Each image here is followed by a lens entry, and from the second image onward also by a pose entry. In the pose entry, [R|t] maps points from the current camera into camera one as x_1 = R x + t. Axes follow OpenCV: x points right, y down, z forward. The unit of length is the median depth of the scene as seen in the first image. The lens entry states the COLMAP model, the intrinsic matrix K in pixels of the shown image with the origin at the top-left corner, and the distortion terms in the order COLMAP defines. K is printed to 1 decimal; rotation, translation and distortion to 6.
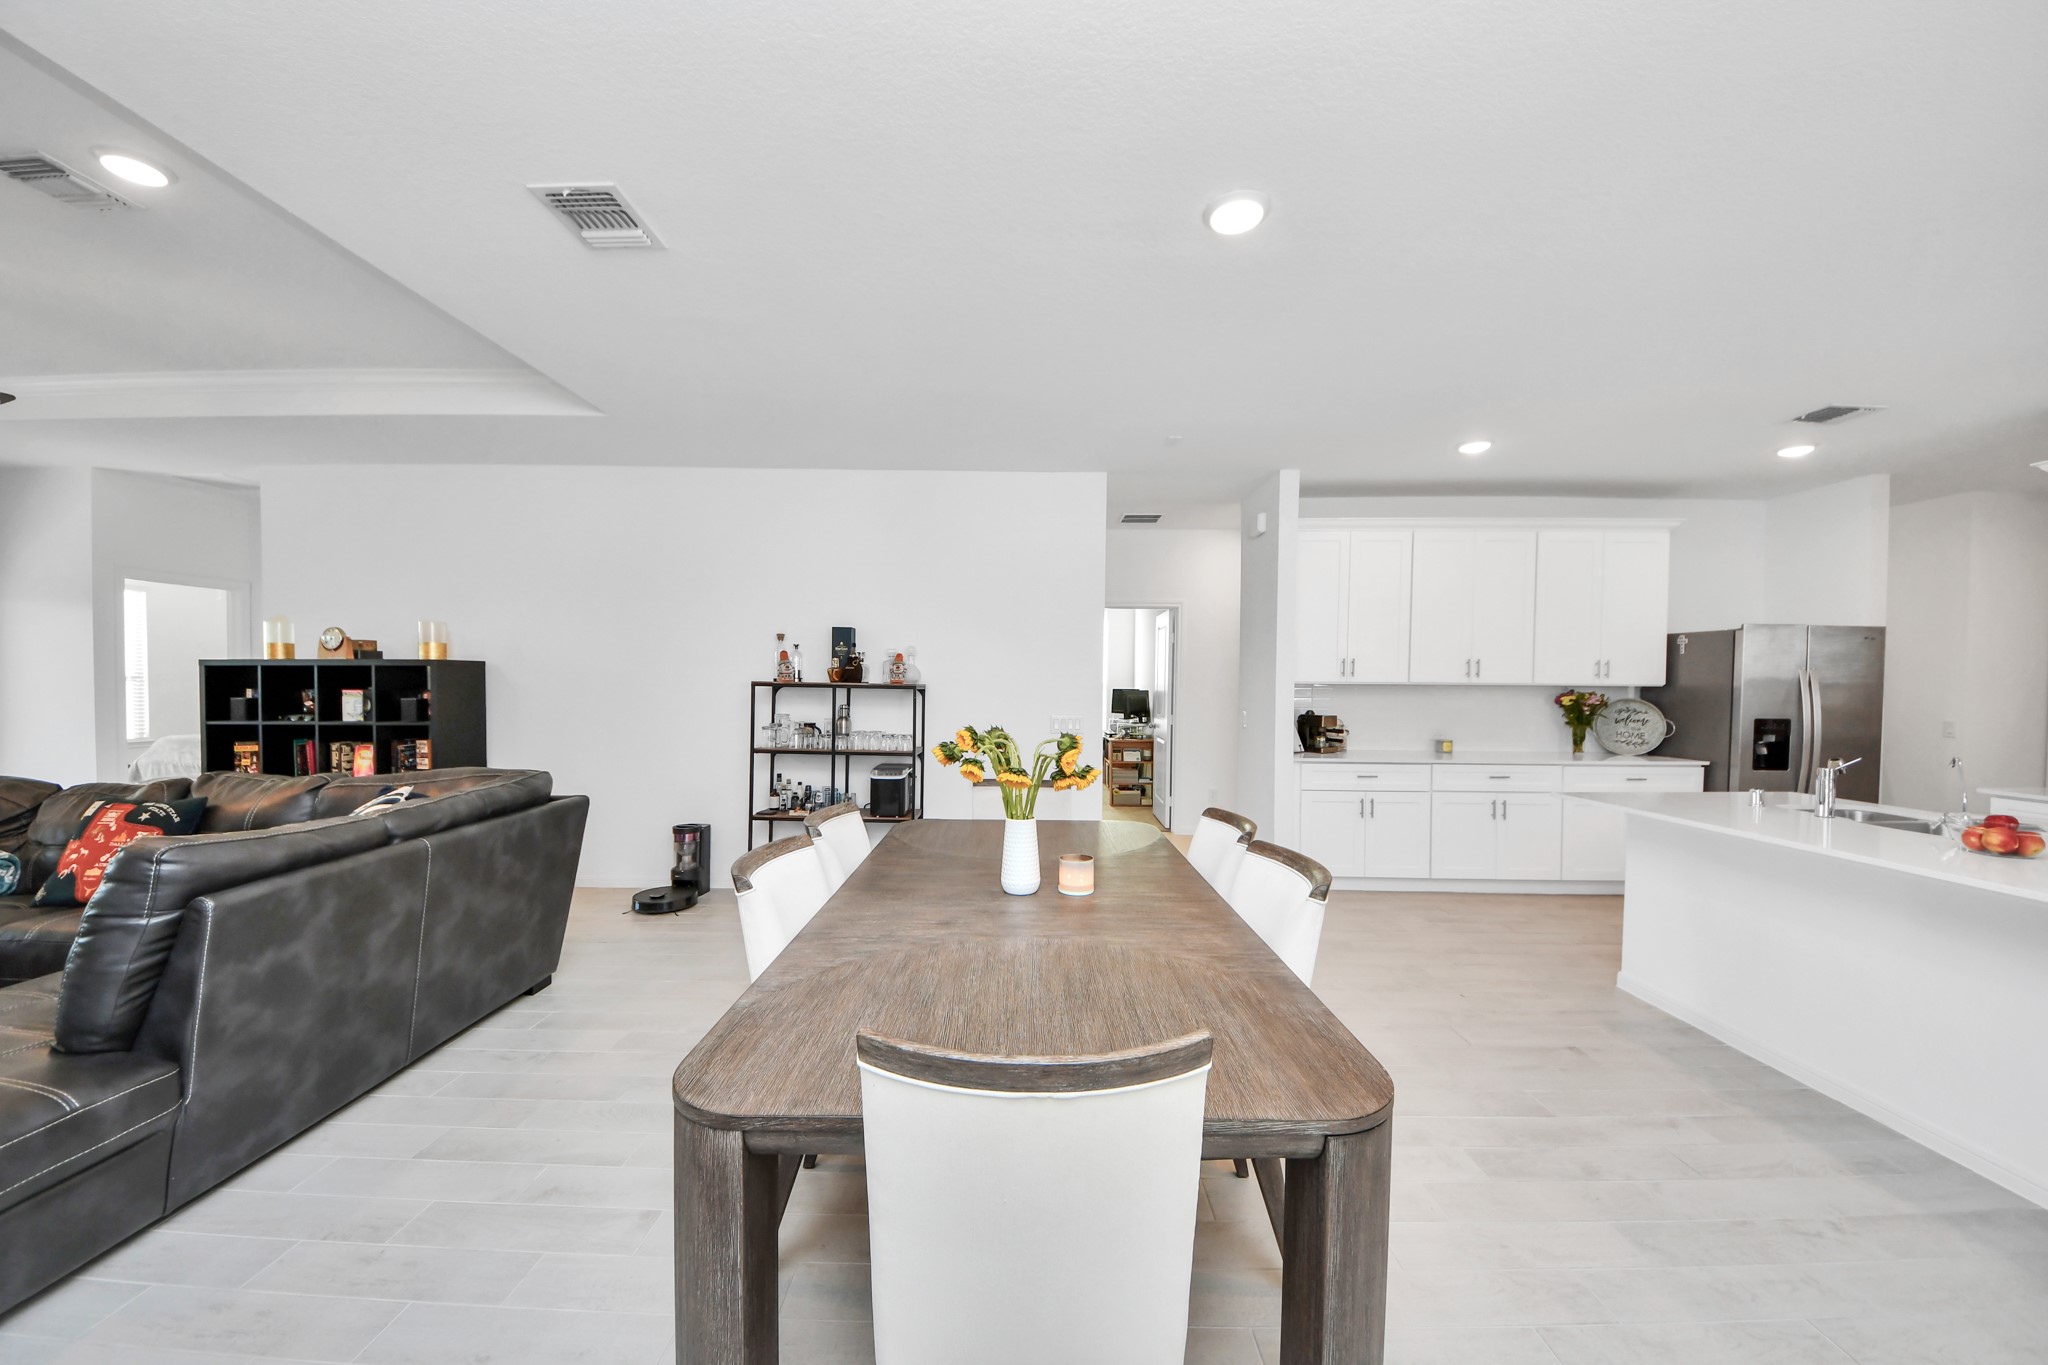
lens RADIAL K [[710.7, 0, 1029.0], [0, 710.7, 696.8], [0, 0, 1]] dist [0.014105, -0.014477]
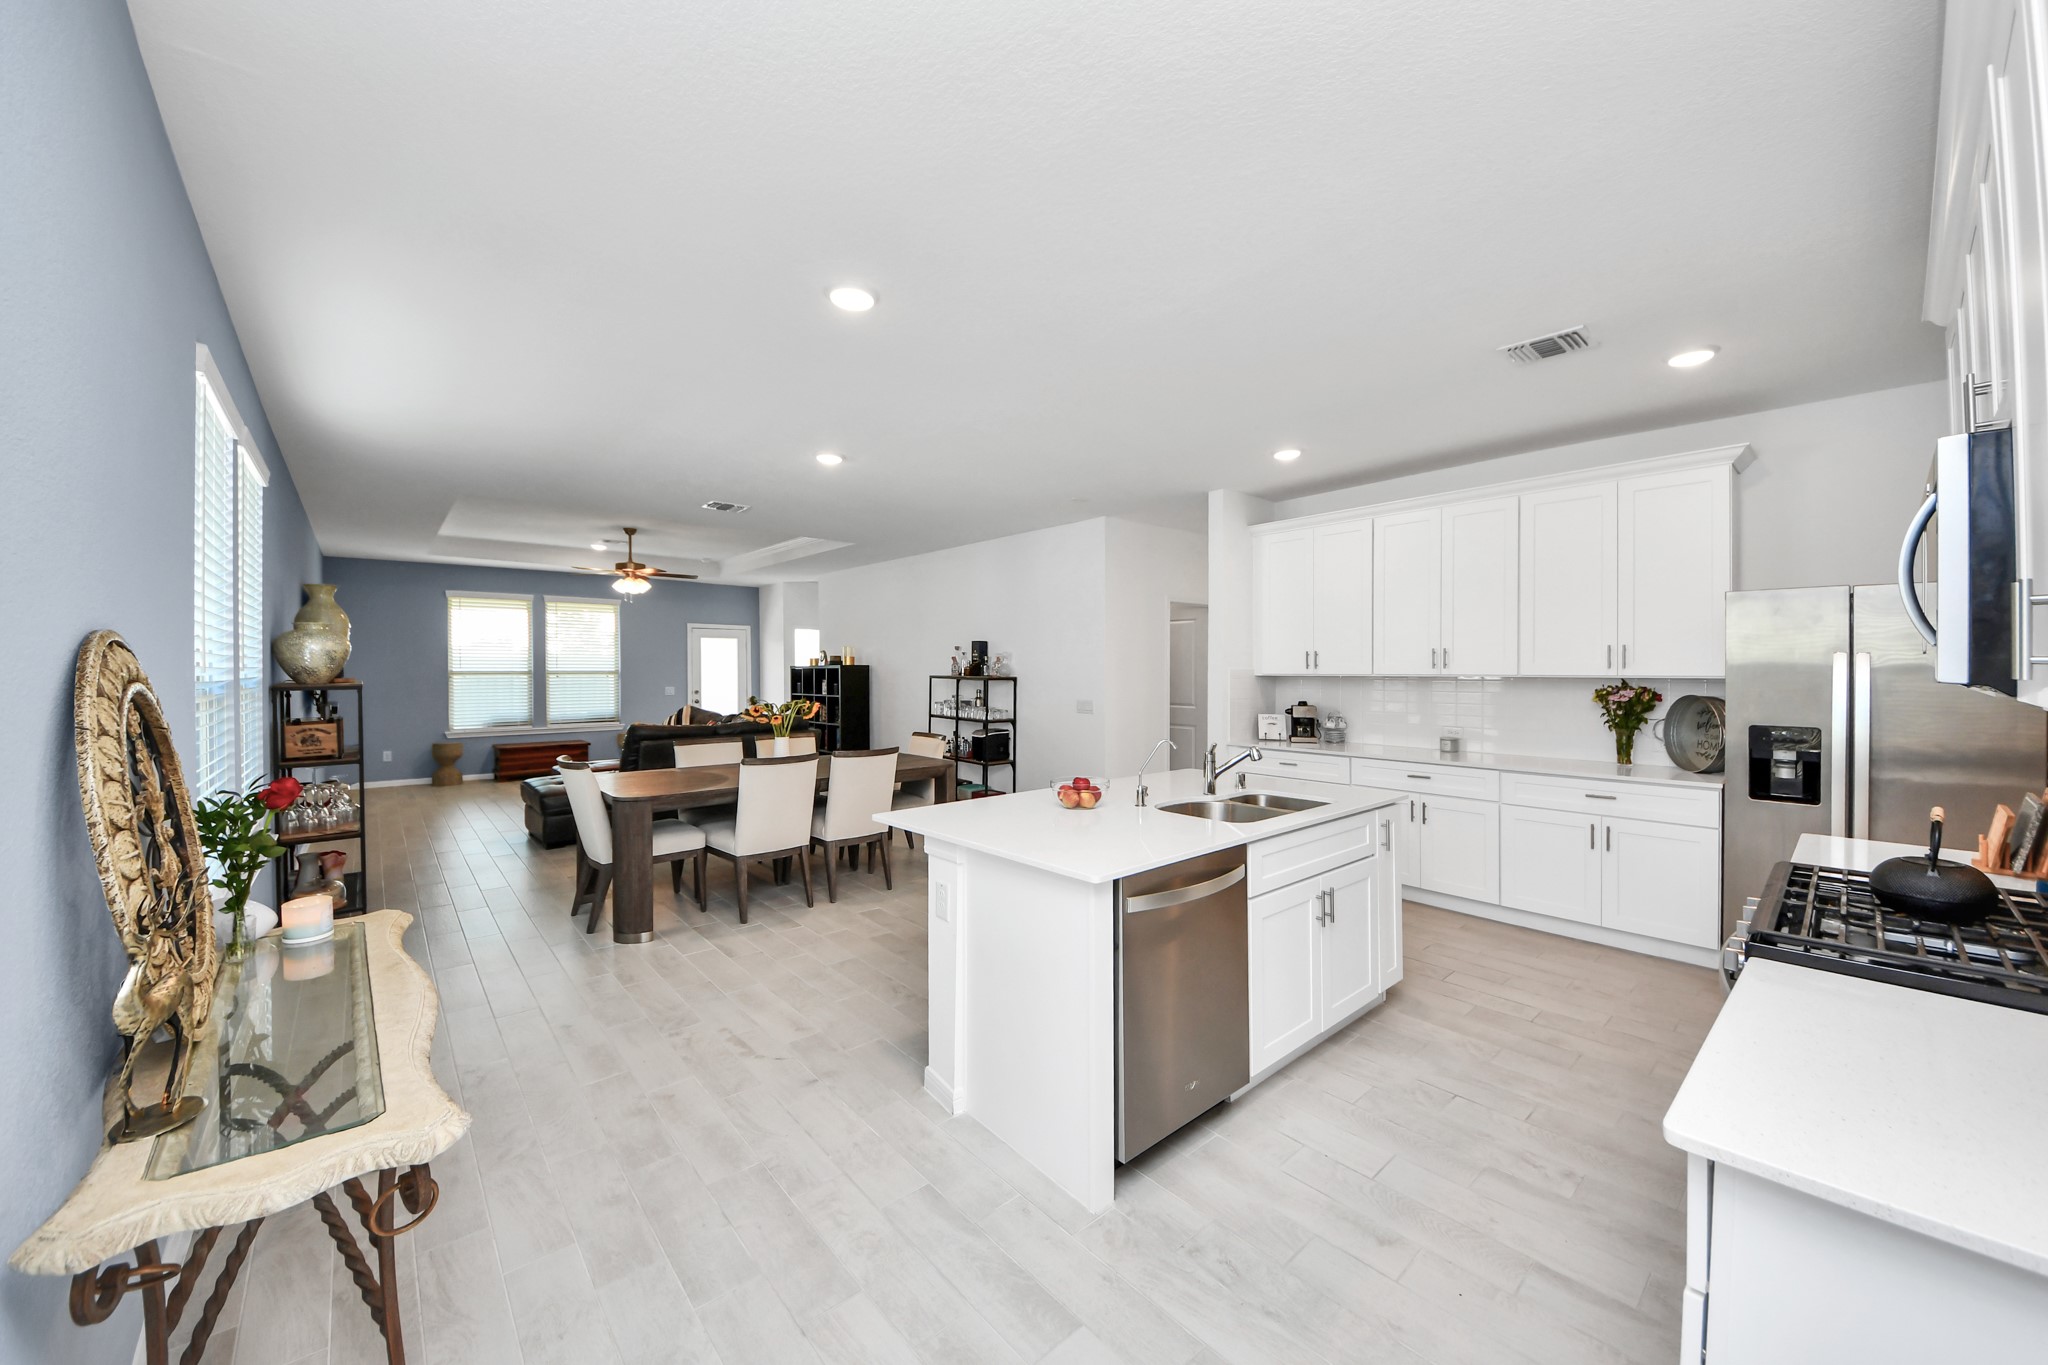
lens RADIAL K [[747.9, 0, 1028.9], [0, 747.9, 671.7], [0, 0, 1]] dist [-0.000826, -0.000063]
pose [[0.665814, -0.006352, -0.746091, 1.103105], [-0.012818, 0.999719, -0.019951, 0.002934], [0.746008, 0.022847, 0.665545, -0.023155]]
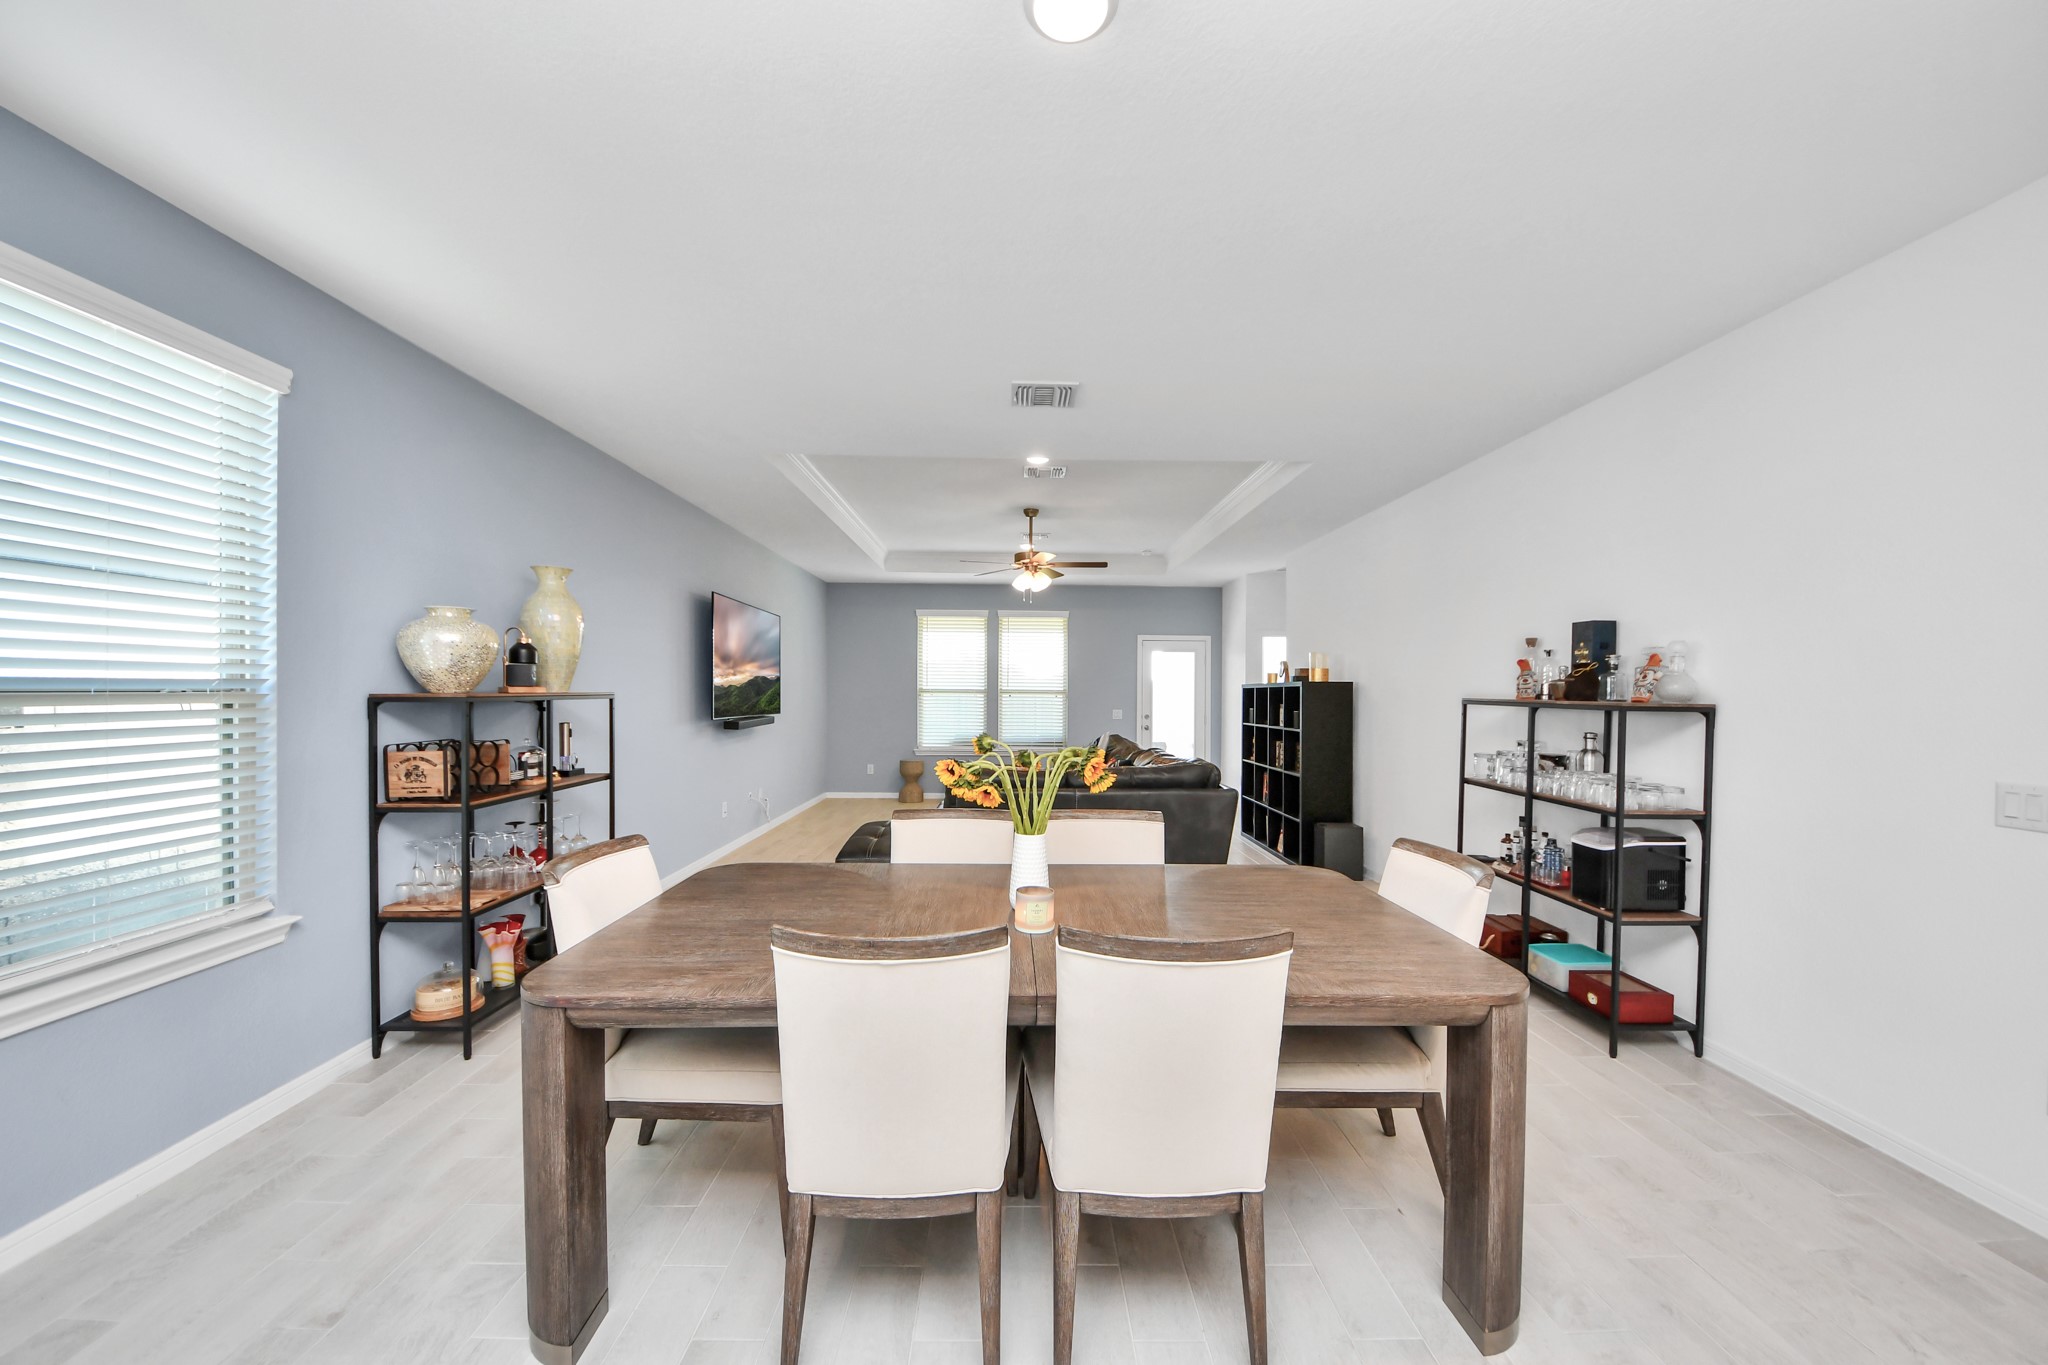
lens RADIAL K [[710.7, 0, 1029.0], [0, 710.7, 696.8], [0, 0, 1]] dist [0.014105, -0.014477]
pose [[0.022733, -0.002300, -0.999739, 0.447100], [-0.033848, 0.999422, -0.003069, -0.002793], [0.999168, 0.033909, 0.022642, 0.454716]]
